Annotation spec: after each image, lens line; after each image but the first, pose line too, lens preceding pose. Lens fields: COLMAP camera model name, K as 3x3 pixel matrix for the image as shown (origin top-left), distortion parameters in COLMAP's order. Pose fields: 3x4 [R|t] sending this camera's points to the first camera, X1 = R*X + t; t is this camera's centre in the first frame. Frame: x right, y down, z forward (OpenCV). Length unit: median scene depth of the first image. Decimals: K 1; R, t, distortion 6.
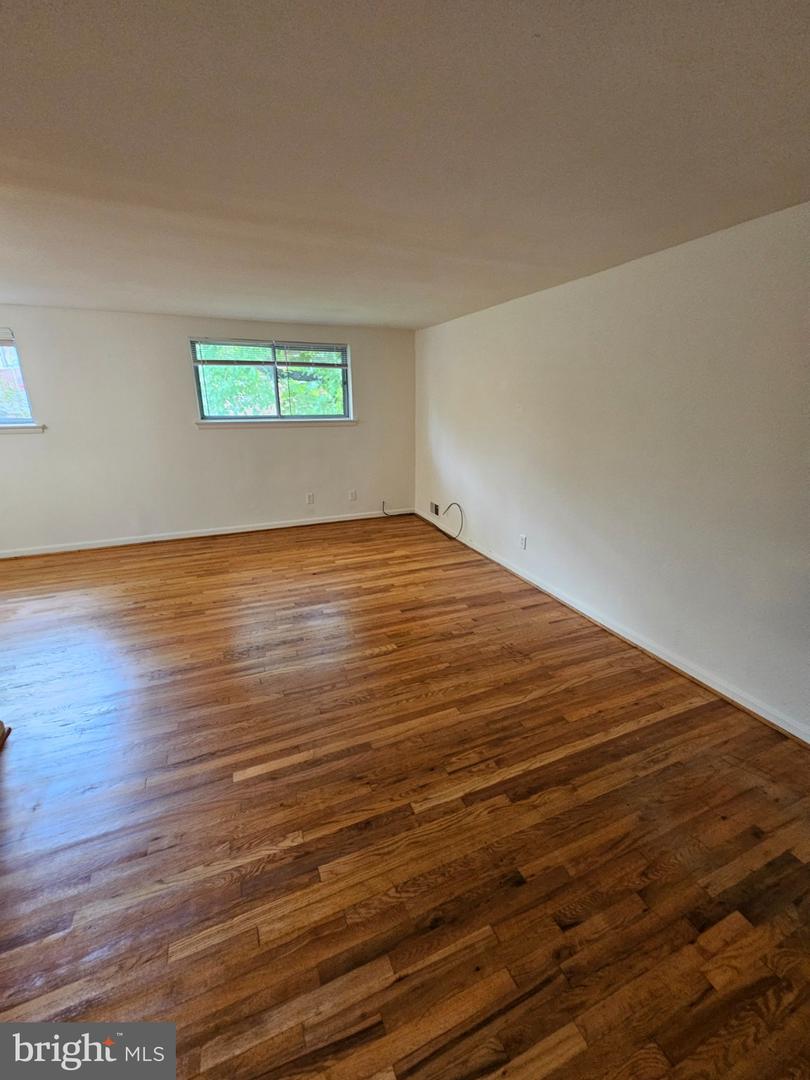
lens RADIAL K [[445.7, 0, 399.3], [0, 445.7, 538.9], [0, 0, 1]] dist [0.001976, 0.000169]
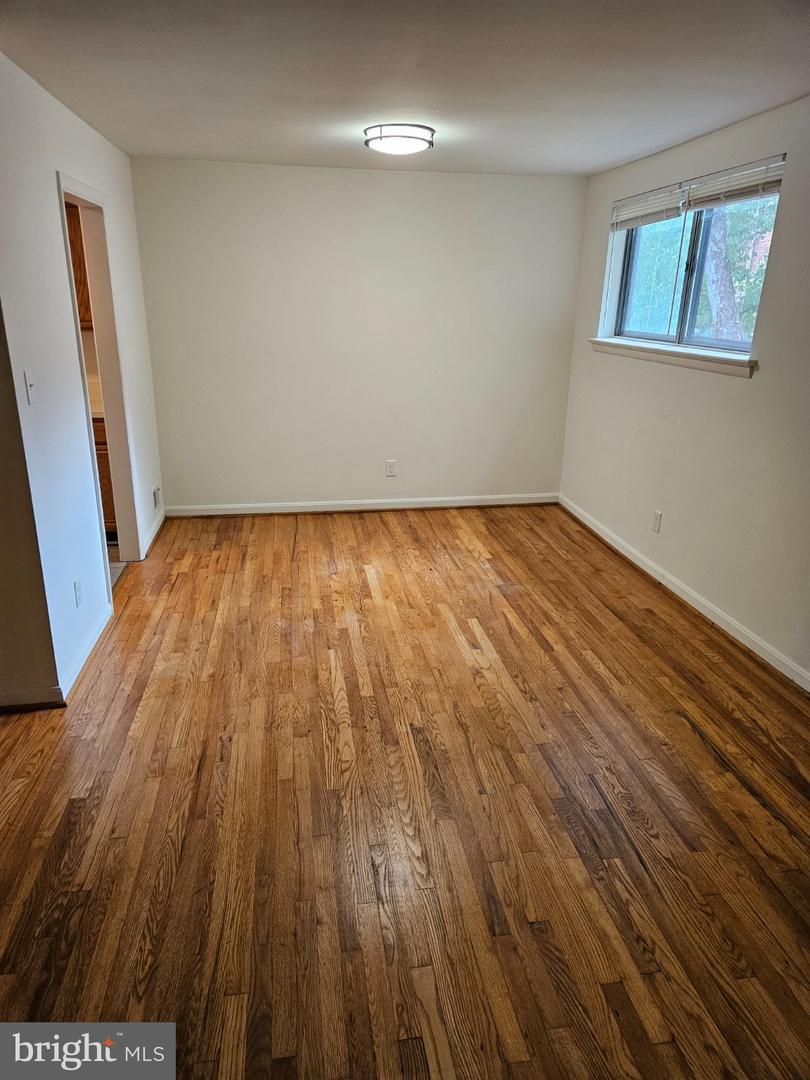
lens RADIAL K [[725.3, 0, 403.3], [0, 725.3, 537.1], [0, 0, 1]] dist [-0.005326, -0.000059]
pose [[-0.251056, 0.294126, -0.922204, 0.039432], [-0.309872, 0.878160, 0.364437, -0.221608], [0.917033, 0.377260, -0.129326, 0.726645]]
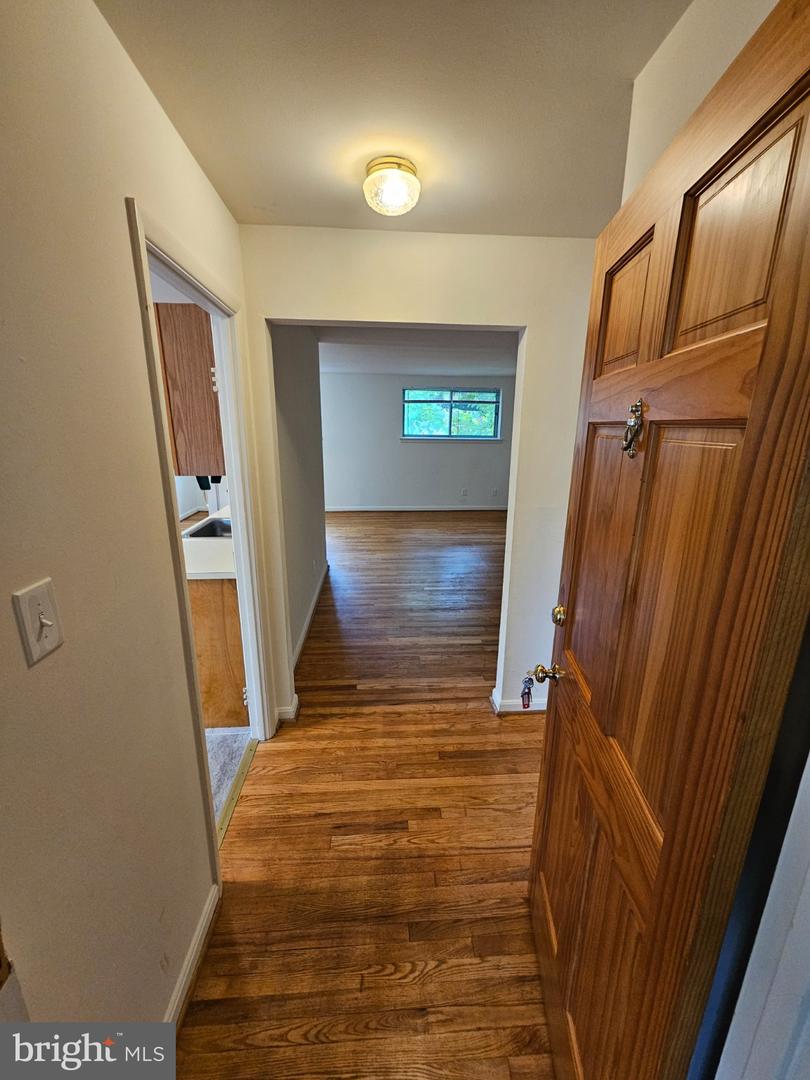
lens RADIAL K [[445.7, 0, 404.9], [0, 445.7, 536.7], [0, 0, 1]] dist [0.001976, 0.000169]
pose [[0.946225, 0.093992, -0.309554, 0.089775], [-0.109225, 0.993495, -0.032208, 0.137038], [0.304513, 0.064287, 0.950336, -0.483619]]
